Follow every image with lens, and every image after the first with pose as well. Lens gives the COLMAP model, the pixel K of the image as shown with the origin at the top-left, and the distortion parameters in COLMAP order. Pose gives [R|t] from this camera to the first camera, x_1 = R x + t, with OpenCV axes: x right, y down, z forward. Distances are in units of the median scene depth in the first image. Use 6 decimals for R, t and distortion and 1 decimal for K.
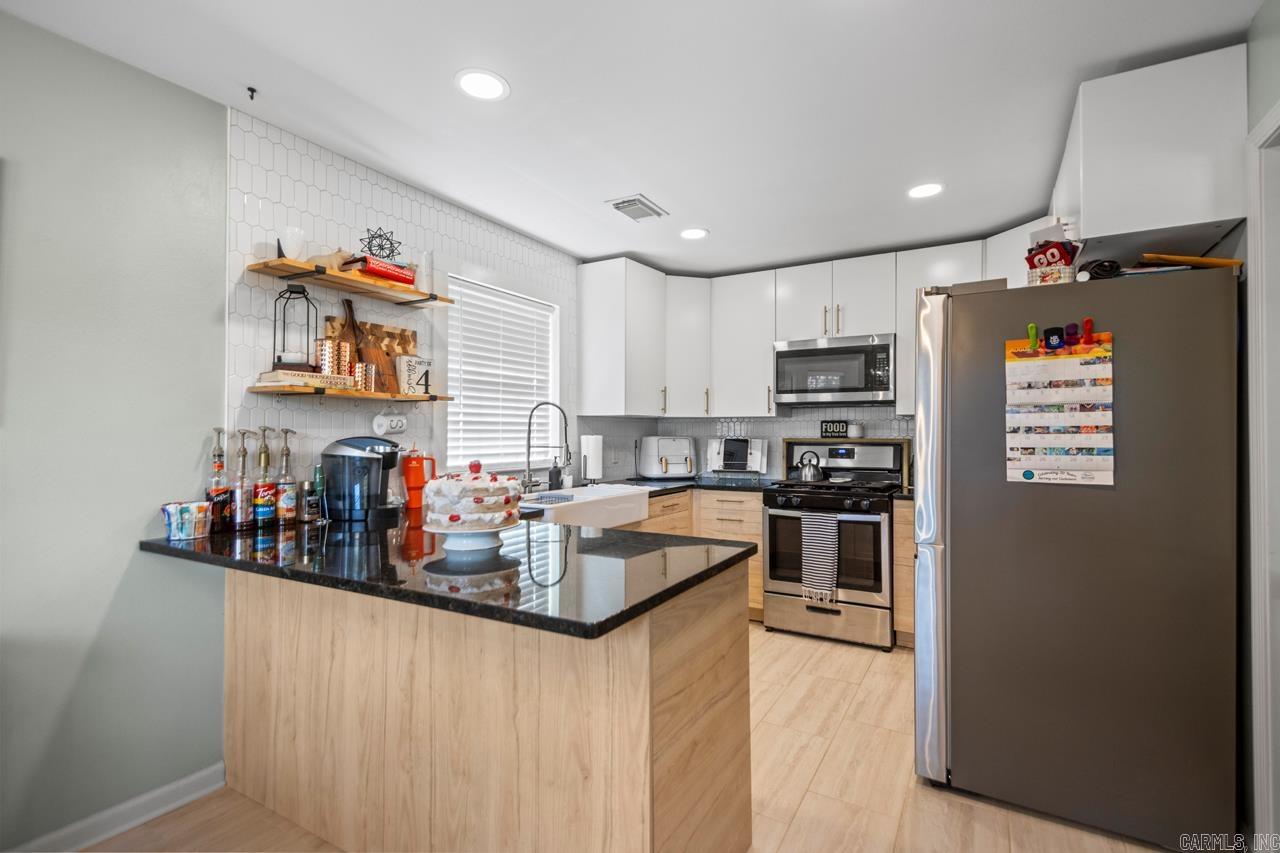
lens RADIAL K [[681.2, 0, 643.9], [0, 681.2, 441.5], [0, 0, 1]] dist [0.021012, -0.030613]
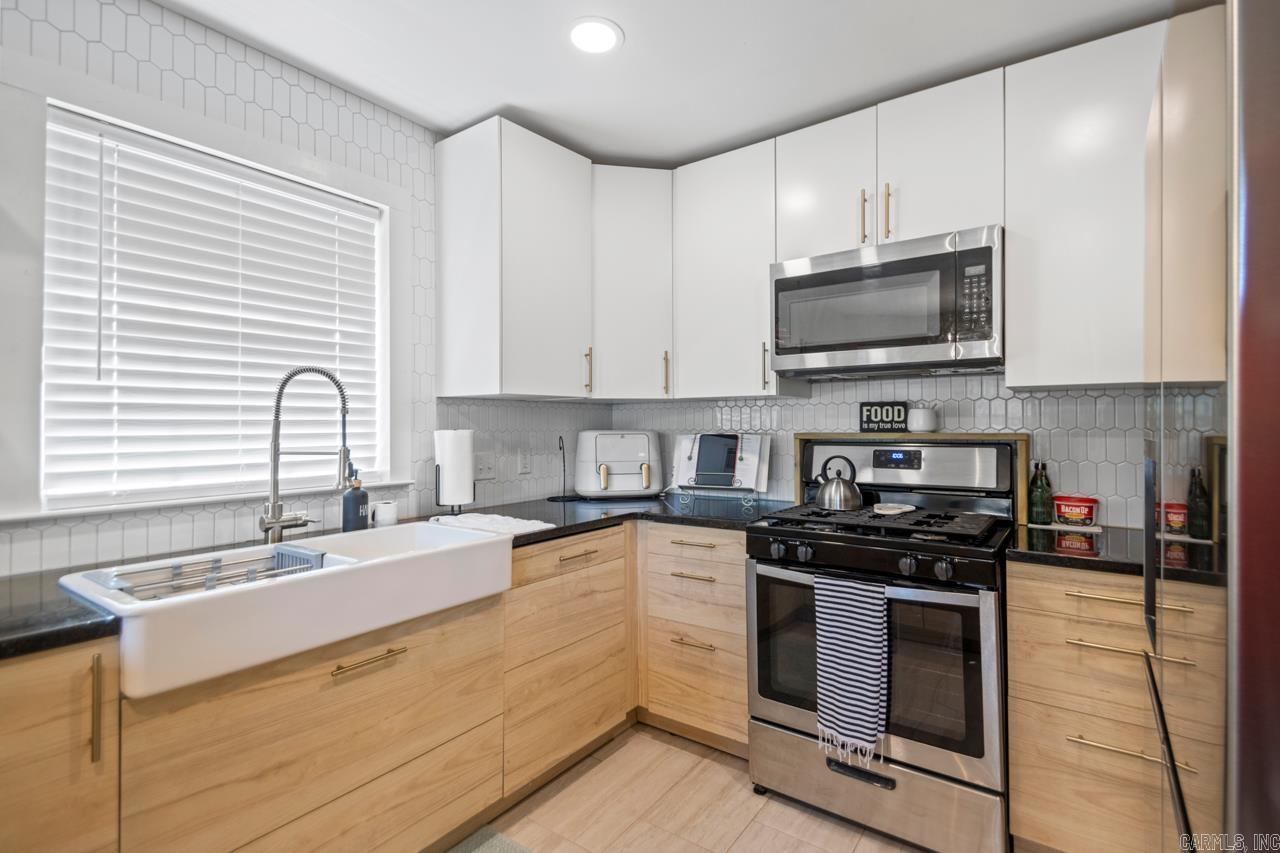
lens RADIAL K [[658.7, 0, 640.0], [0, 658.7, 426.5], [0, 0, 1]] dist [0.047052, -0.026762]
pose [[0.994416, -0.005291, -0.105397, 0.143229], [0.004217, 0.999937, -0.010402, -0.005304], [0.105446, 0.009899, 0.994376, 0.454348]]
